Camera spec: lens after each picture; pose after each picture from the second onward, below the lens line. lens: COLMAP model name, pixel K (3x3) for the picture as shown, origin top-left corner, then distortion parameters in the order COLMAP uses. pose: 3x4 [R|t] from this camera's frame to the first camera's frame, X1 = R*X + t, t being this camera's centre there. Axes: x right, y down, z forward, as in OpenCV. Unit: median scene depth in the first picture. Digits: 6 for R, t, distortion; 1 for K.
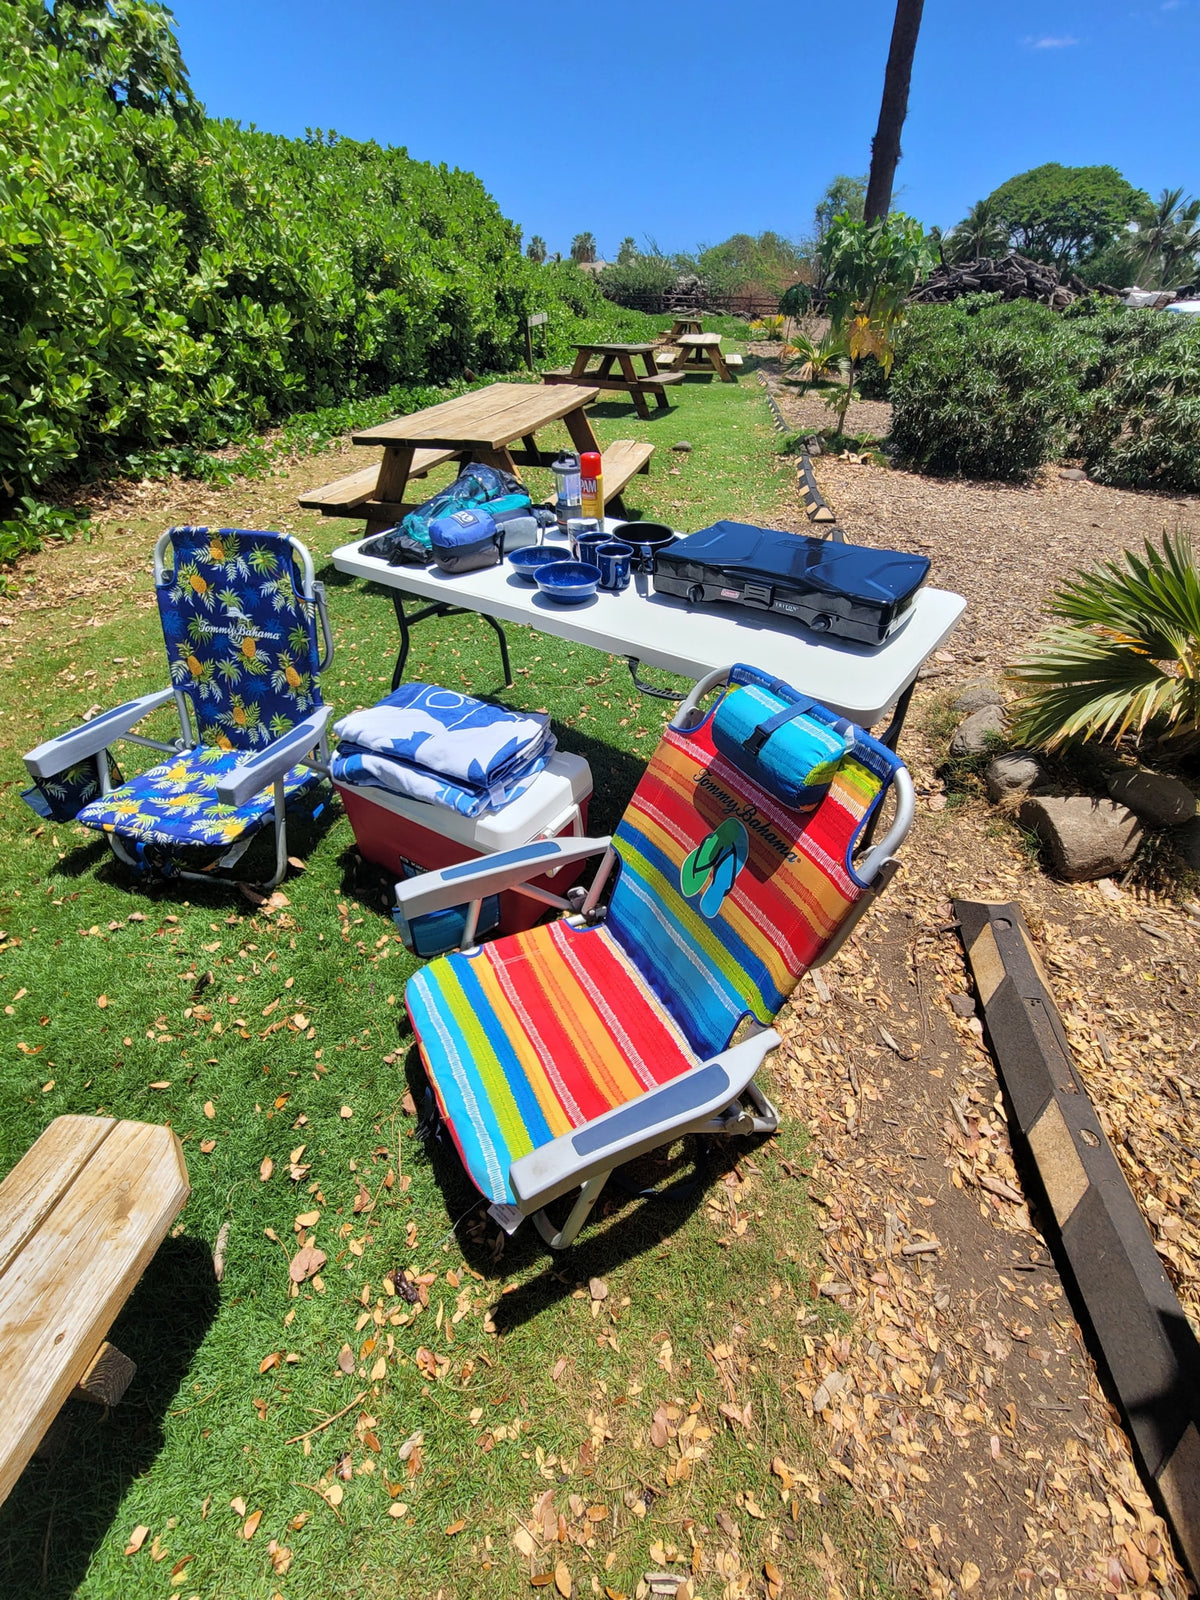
lens RADIAL K [[641.5, 0, 589.7], [0, 641.5, 796.8], [0, 0, 1]] dist [-0.004225, -0.000080]
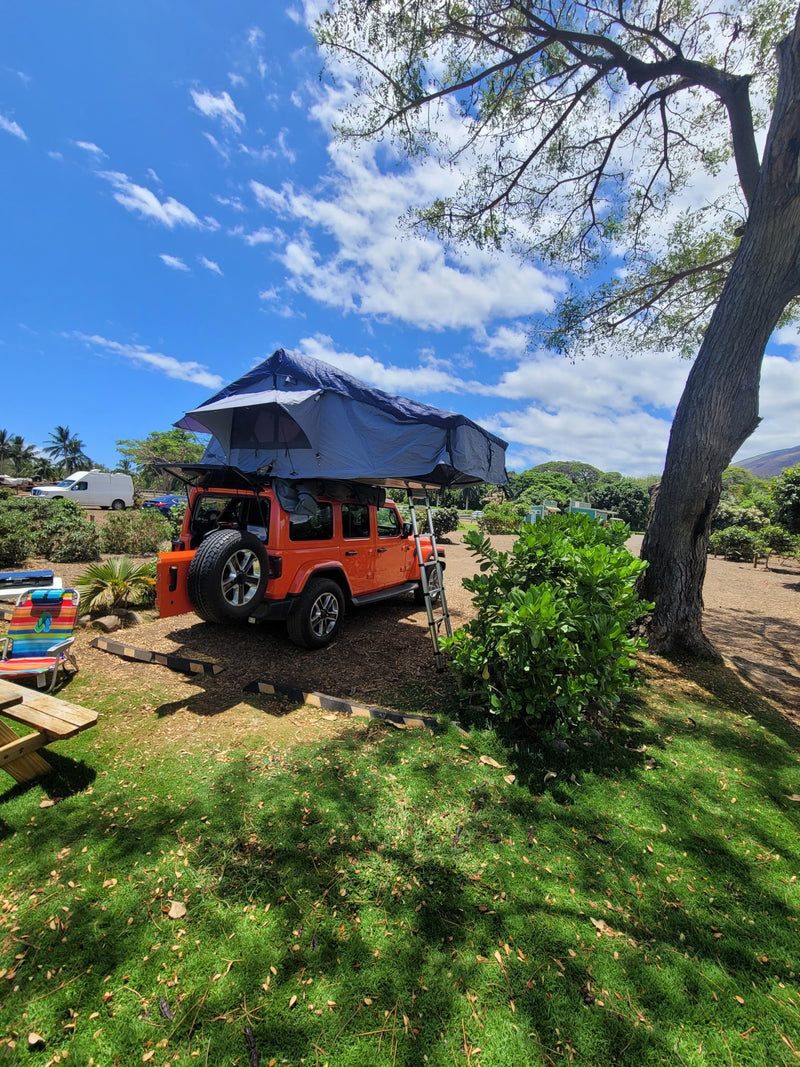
lens RADIAL K [[427.8, 0, 393.1], [0, 427.8, 531.4], [0, 0, 1]] dist [-0.004225, -0.000080]
pose [[0.237023, -0.059294, 0.969693, -0.516513], [0.553016, 0.828875, -0.084491, 0.287348], [-0.798745, 0.556282, 0.229252, -0.518853]]
